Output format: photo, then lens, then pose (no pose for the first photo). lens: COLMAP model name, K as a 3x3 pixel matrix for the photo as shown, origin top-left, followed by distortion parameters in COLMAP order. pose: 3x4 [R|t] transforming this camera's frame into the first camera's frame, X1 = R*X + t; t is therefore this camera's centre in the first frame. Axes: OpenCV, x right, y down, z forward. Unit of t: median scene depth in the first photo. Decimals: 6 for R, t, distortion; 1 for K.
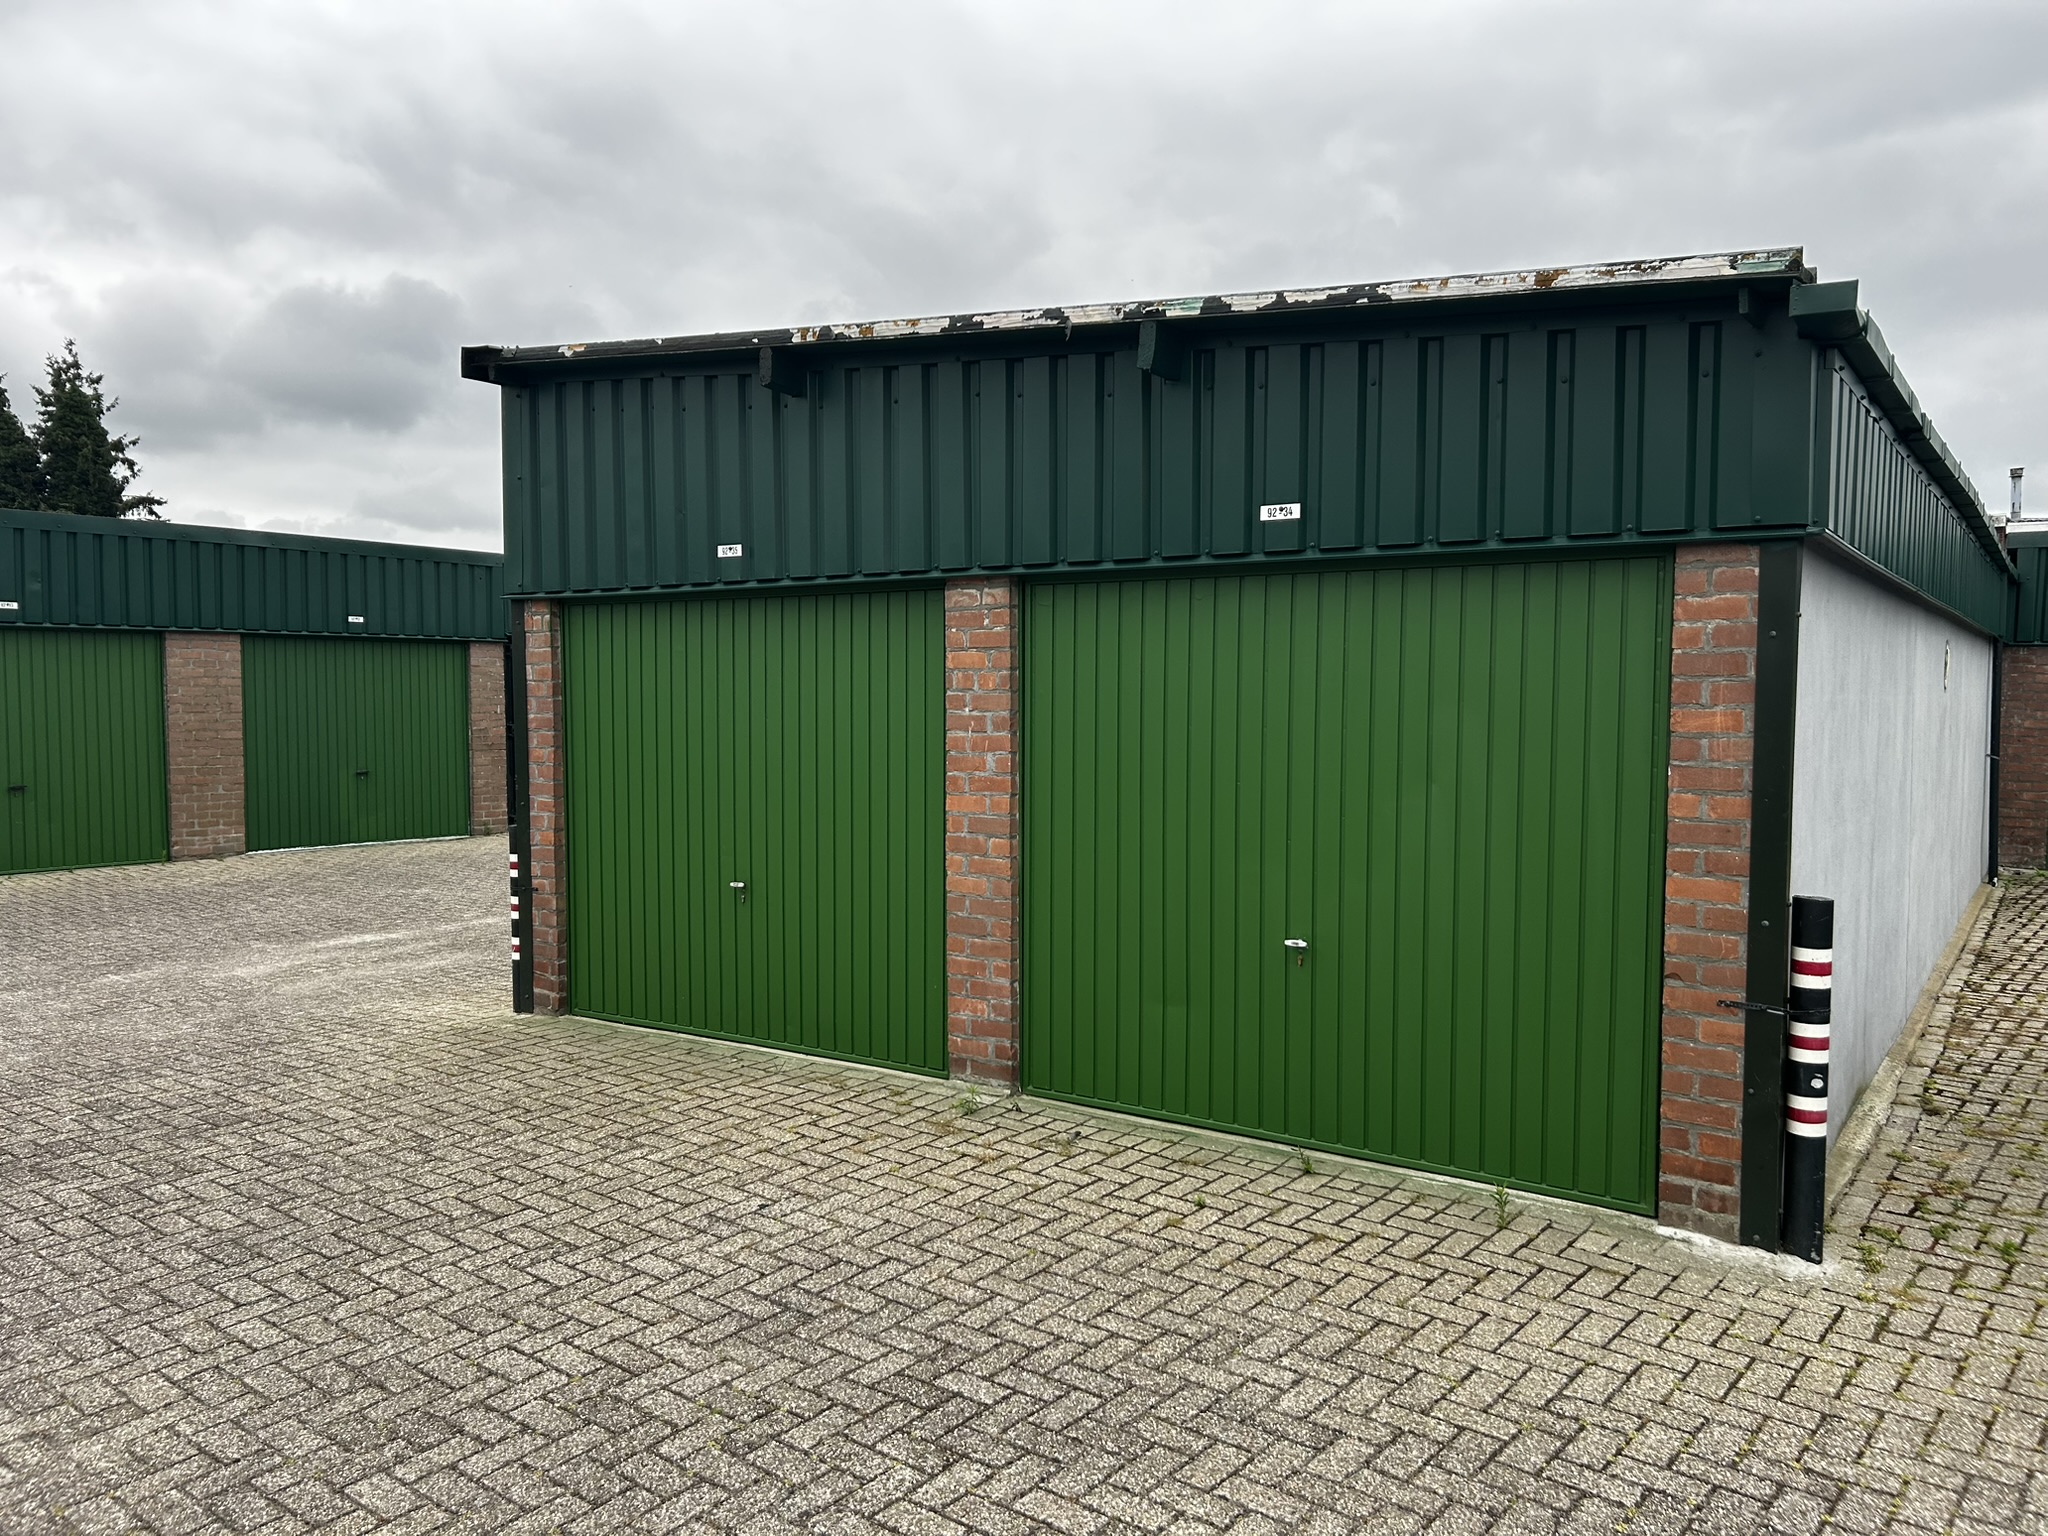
lens RADIAL K [[1548.0, 0, 1022.7], [0, 1548.0, 780.4], [0, 0, 1]] dist [0.031173, -0.007337]
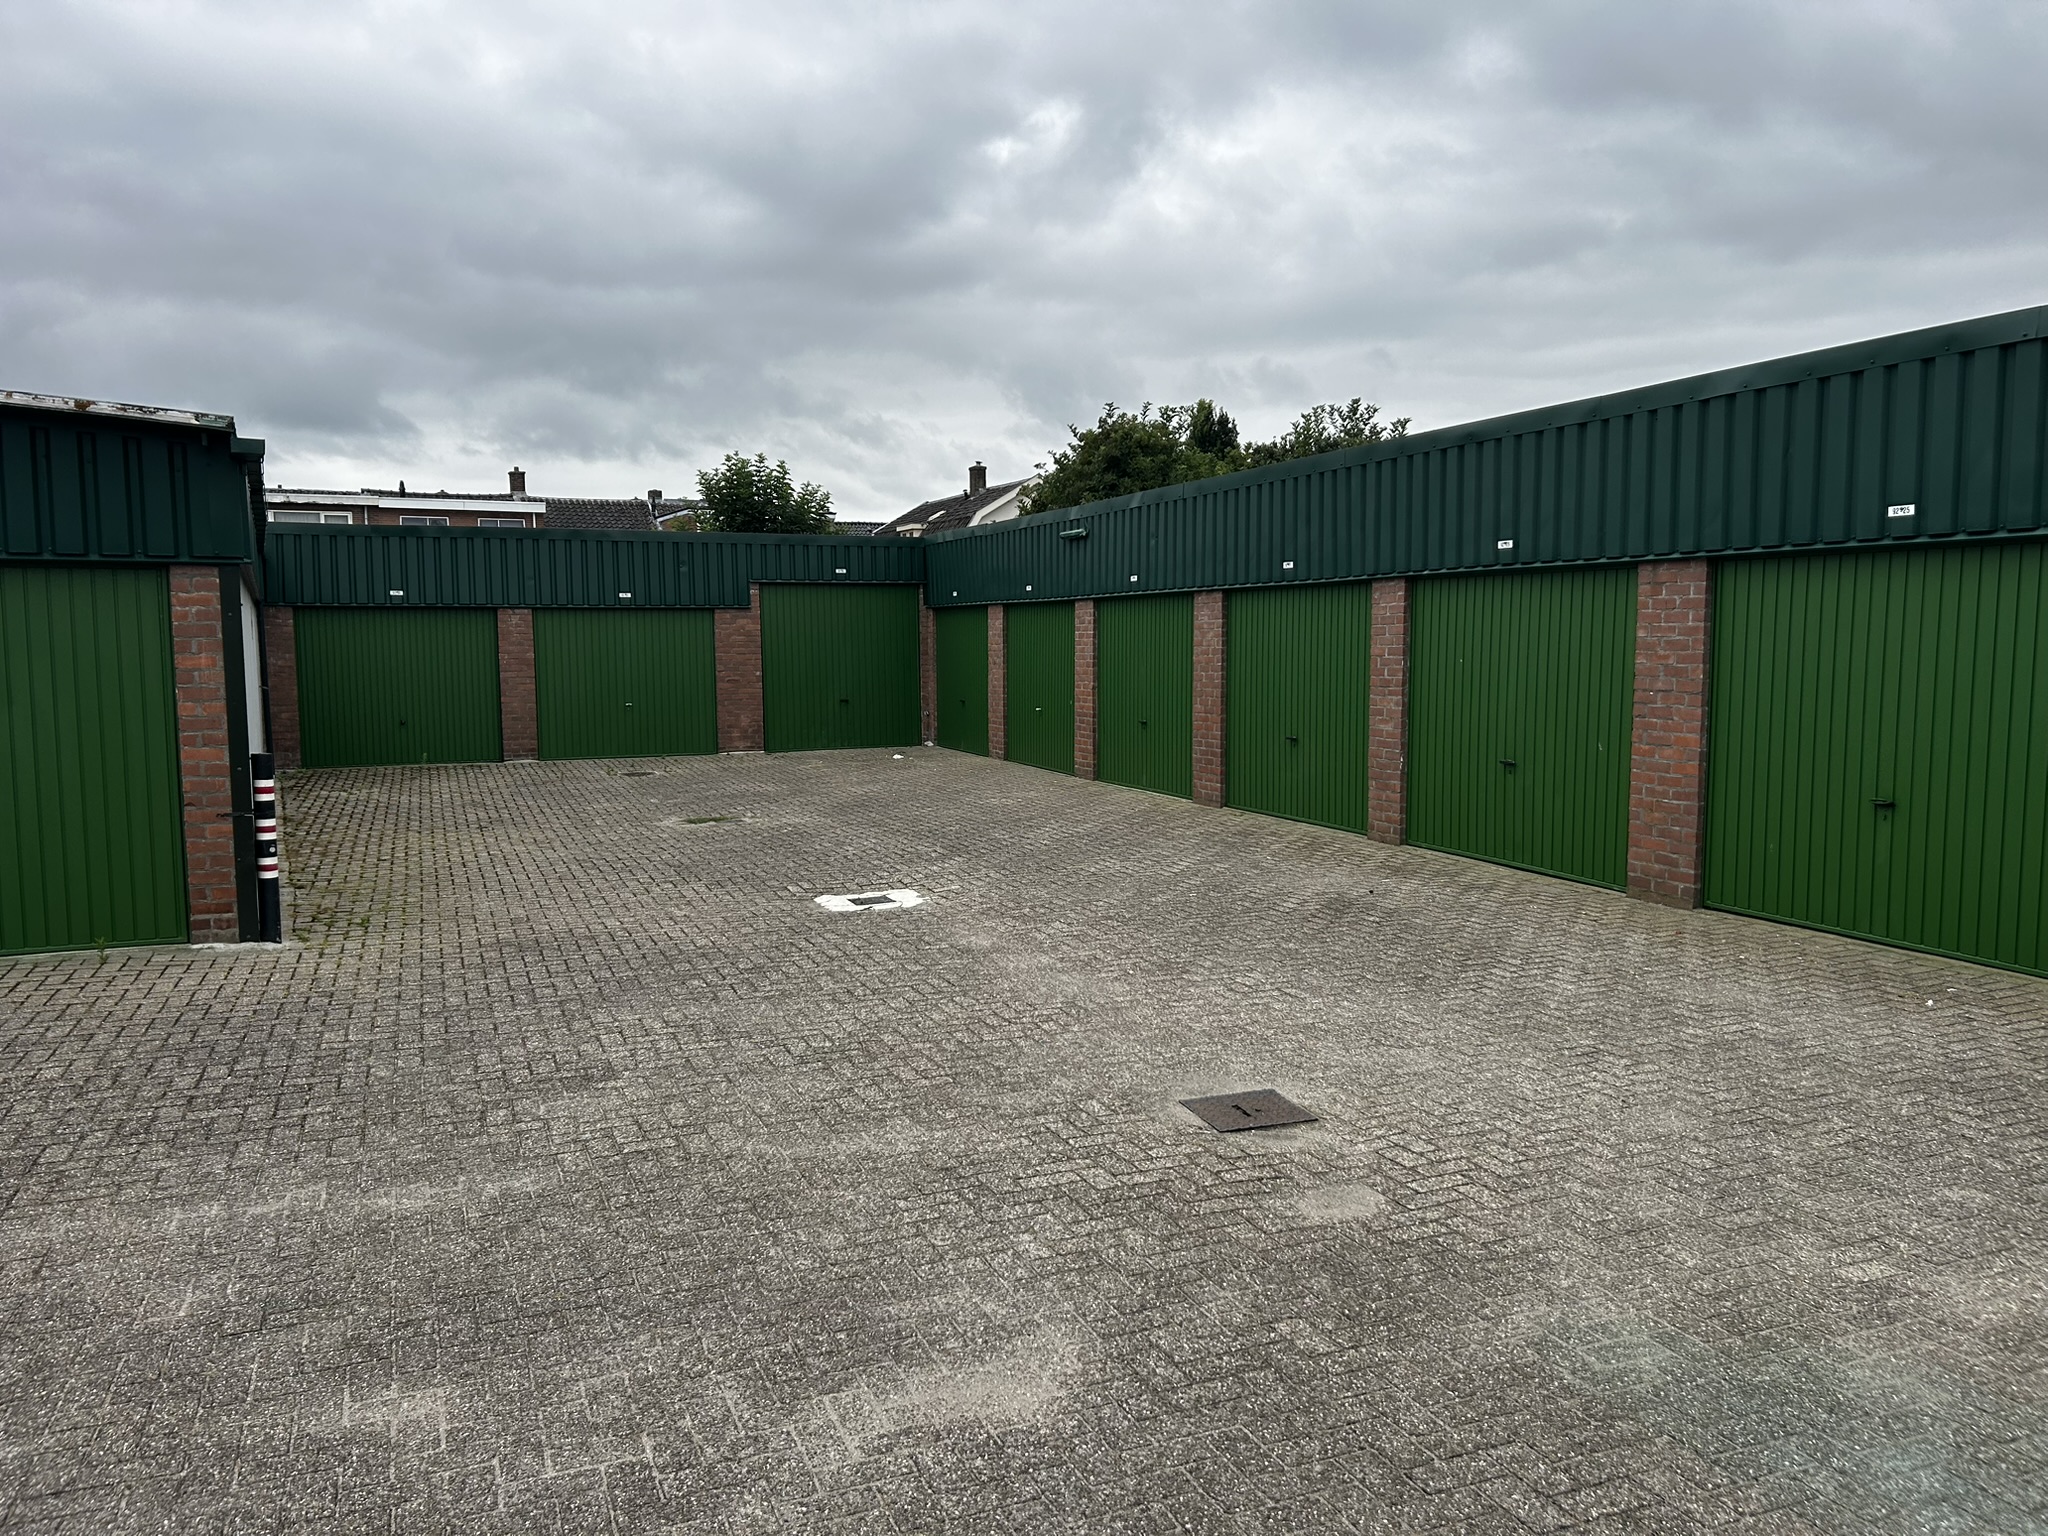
lens RADIAL K [[1532.2, 0, 1034.6], [0, 1532.2, 777.6], [0, 0, 1]] dist [0.067289, -0.067169]
pose [[0.486781, -0.082542, 0.869616, -0.607198], [0.060654, 0.996317, 0.060617, 0.041454], [-0.871416, 0.023239, 0.489994, -0.666361]]
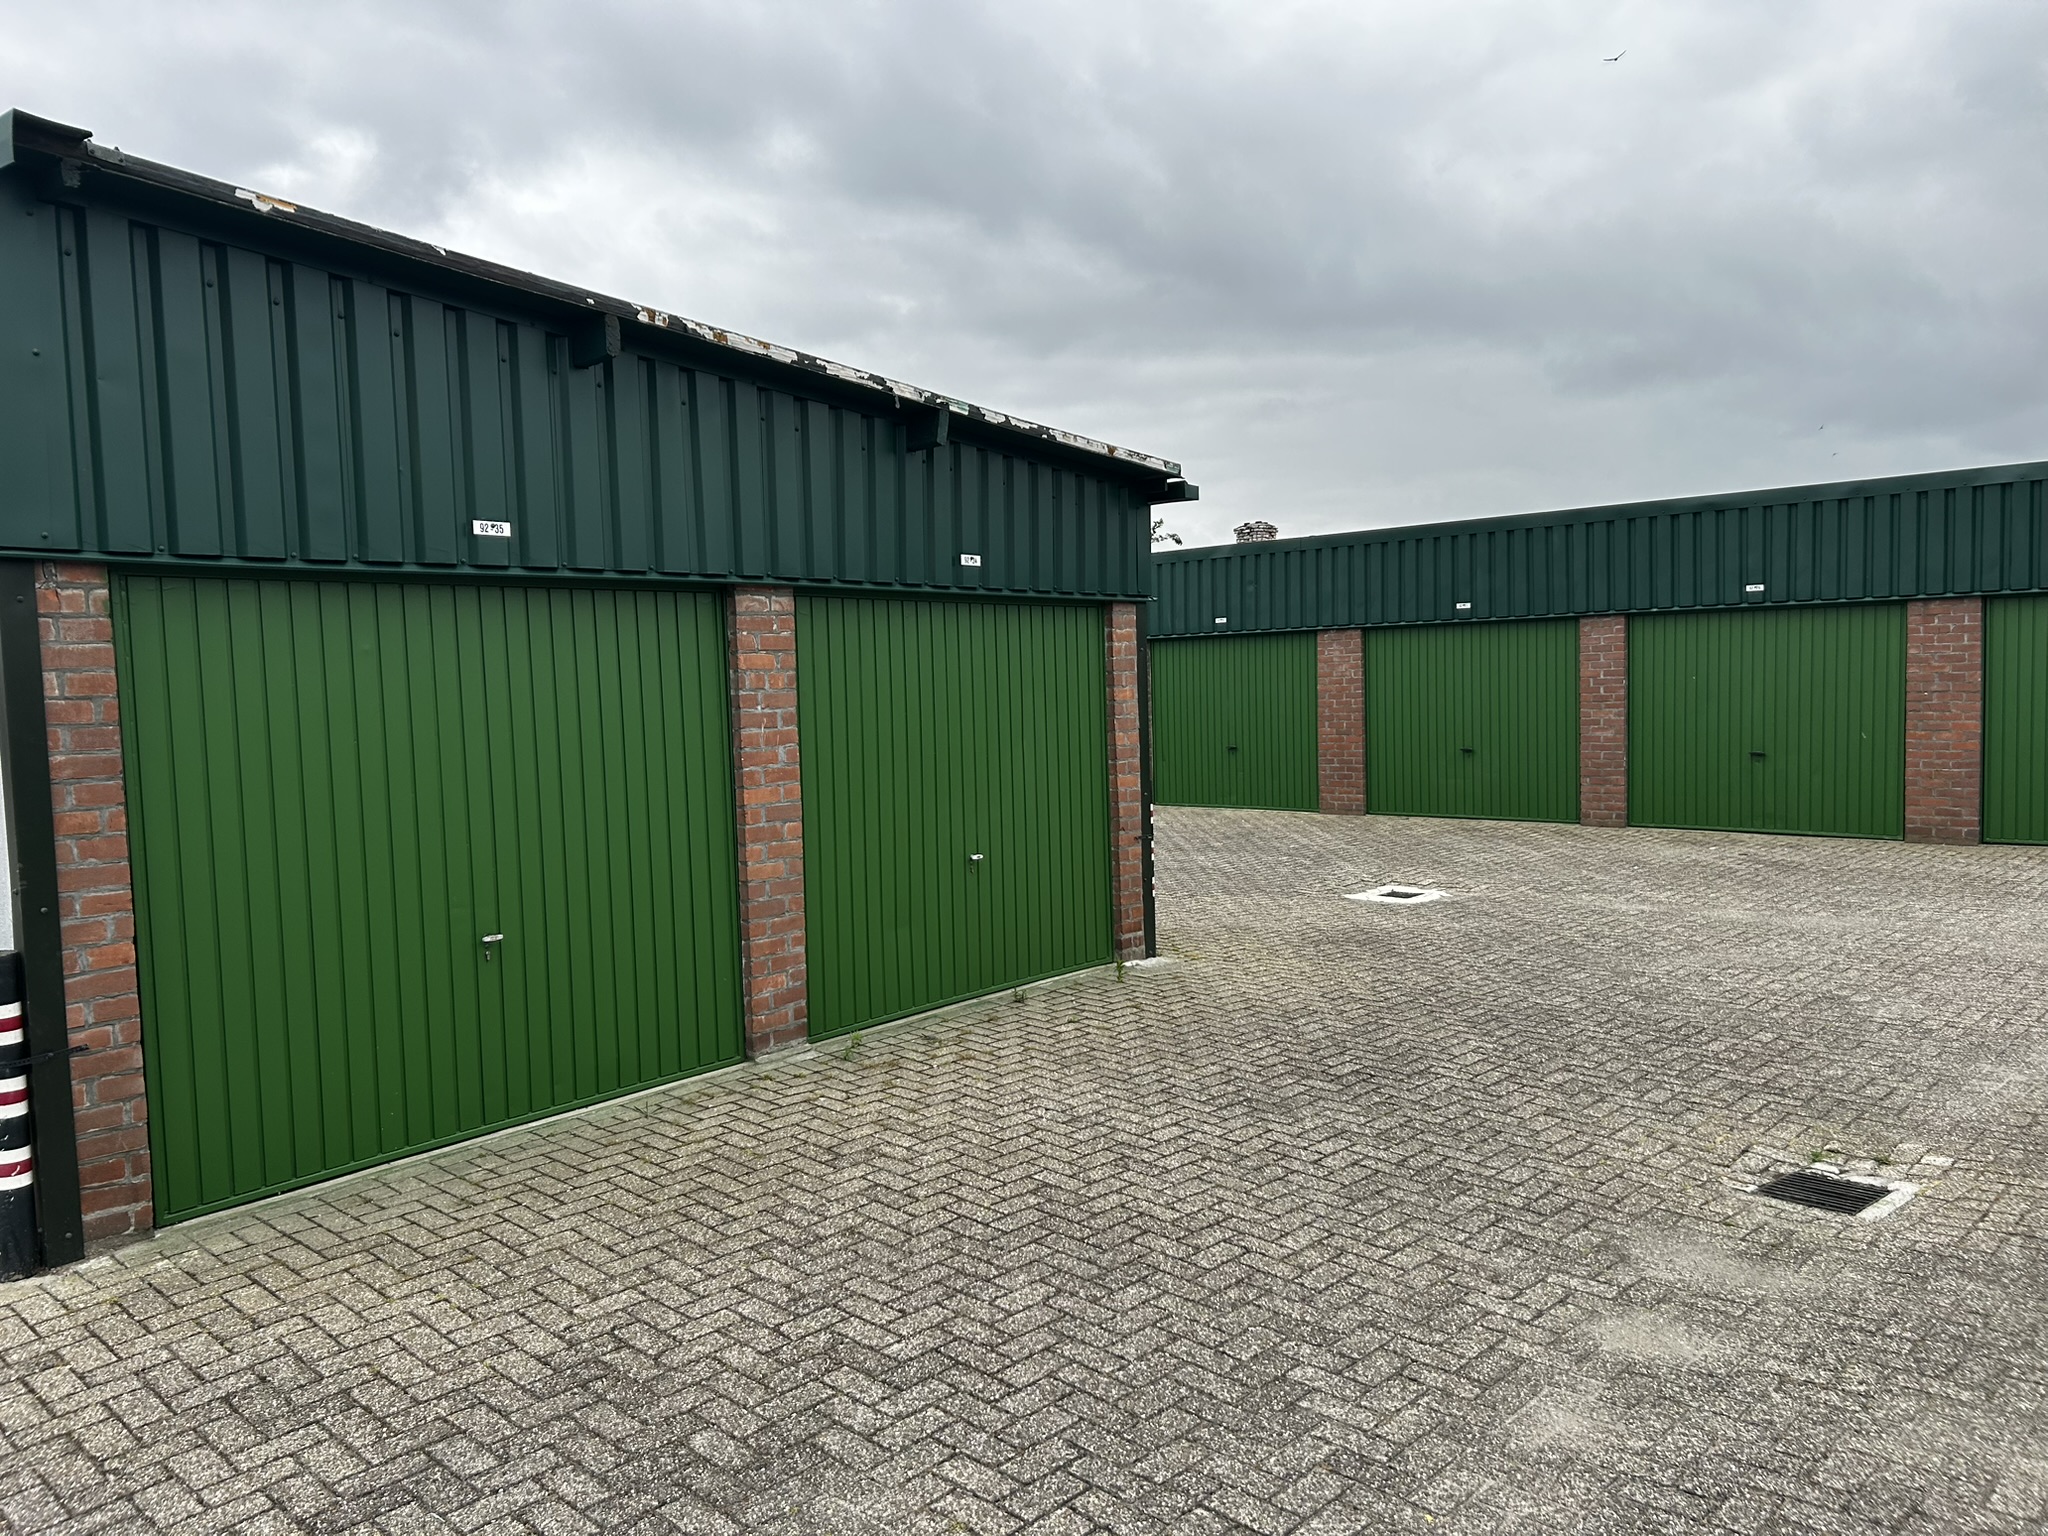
lens RADIAL K [[1515.3, 0, 1011.9], [0, 1515.3, 778.3], [0, 0, 1]] dist [0.074863, -0.120161]
pose [[0.084108, -0.067007, 0.994201, -1.298899], [0.091806, 0.994014, 0.059228, -0.052402], [-0.992218, 0.086292, 0.089757, 0.883885]]
